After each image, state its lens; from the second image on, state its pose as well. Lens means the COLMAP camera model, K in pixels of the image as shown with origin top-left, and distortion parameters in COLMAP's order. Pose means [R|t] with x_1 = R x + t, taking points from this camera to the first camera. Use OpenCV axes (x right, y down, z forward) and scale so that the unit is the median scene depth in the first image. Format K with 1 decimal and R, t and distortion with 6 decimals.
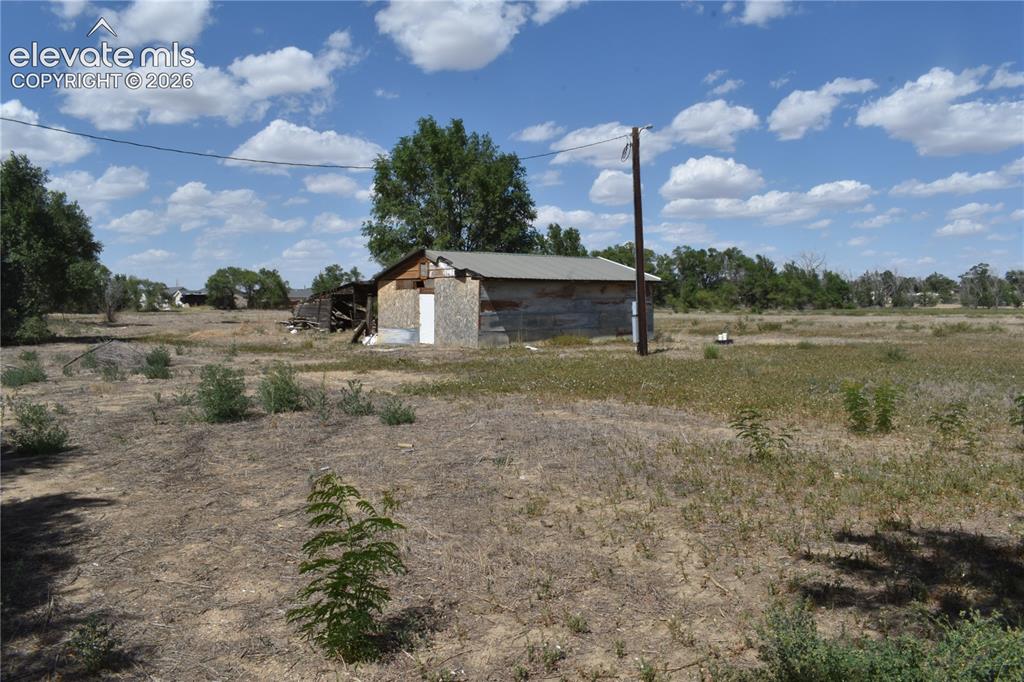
lens RADIAL K [[790.3, 0, 507.6], [0, 790.3, 340.3], [0, 0, 1]] dist [-0.096350, 0.006493]
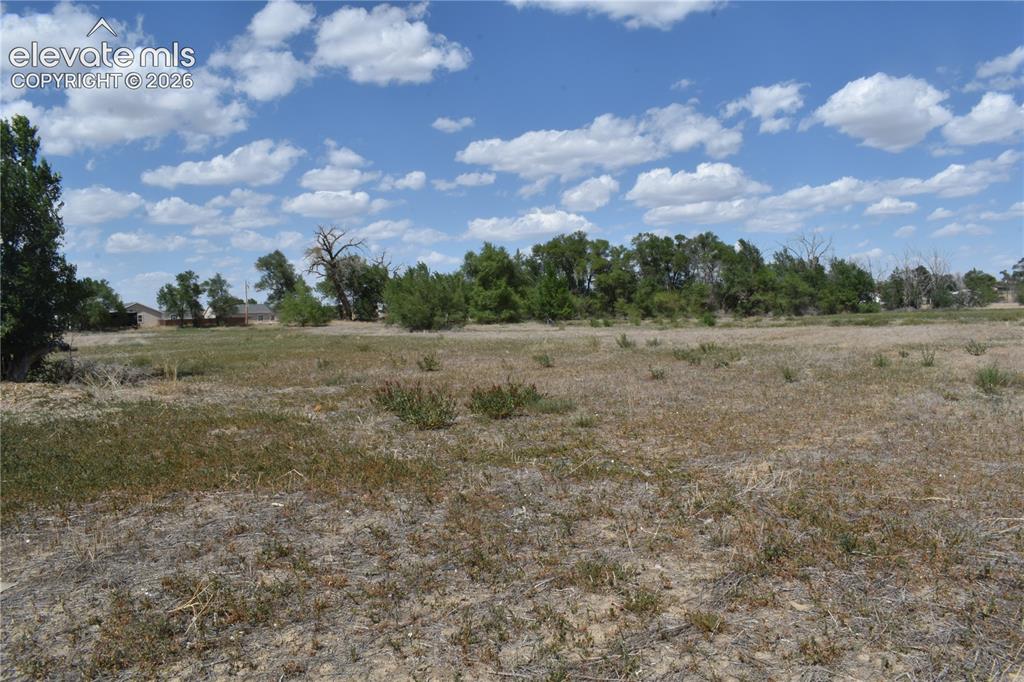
lens RADIAL K [[790.3, 0, 514.7], [0, 790.3, 338.7], [0, 0, 1]] dist [-0.096350, 0.006493]
pose [[0.999315, -0.023166, -0.028854, 0.121104], [0.022694, 0.999604, -0.016609, -0.010855], [0.029228, 0.015942, 0.999446, 0.252238]]
